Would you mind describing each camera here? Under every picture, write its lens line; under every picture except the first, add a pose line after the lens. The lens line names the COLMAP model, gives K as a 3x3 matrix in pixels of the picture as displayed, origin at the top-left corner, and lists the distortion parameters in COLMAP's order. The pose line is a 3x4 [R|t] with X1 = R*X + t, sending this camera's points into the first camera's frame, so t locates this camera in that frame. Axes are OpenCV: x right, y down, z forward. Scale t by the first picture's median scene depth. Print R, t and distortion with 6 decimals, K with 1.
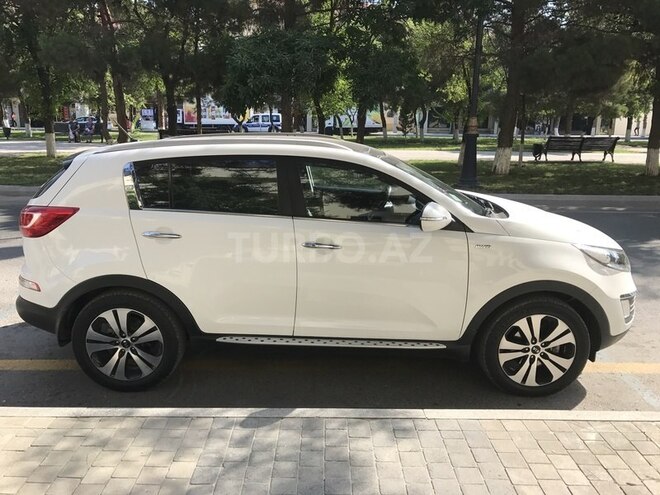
lens RADIAL K [[546.8, 0, 332.4], [0, 546.8, 246.0], [0, 0, 1]] dist [0.006256, 0.009679]
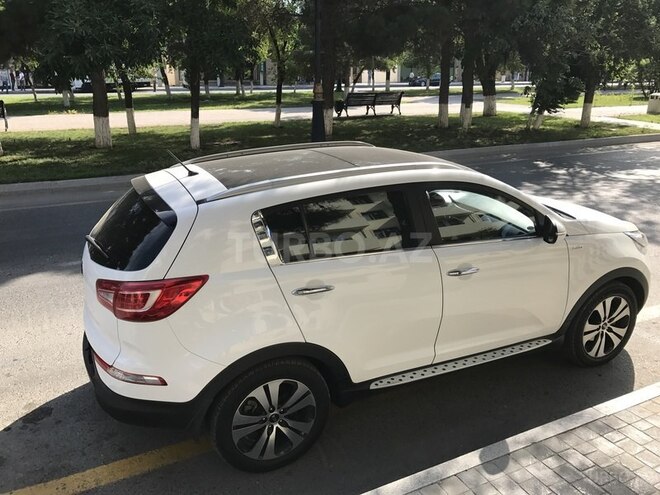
lens RADIAL K [[546.8, 0, 330.5], [0, 546.8, 249.9], [0, 0, 1]] dist [0.006256, 0.009679]
pose [[0.903553, -0.151652, 0.400741, -0.601048], [0.112580, 0.986435, 0.119461, -0.176527], [-0.413421, -0.062824, 0.908370, 0.192630]]
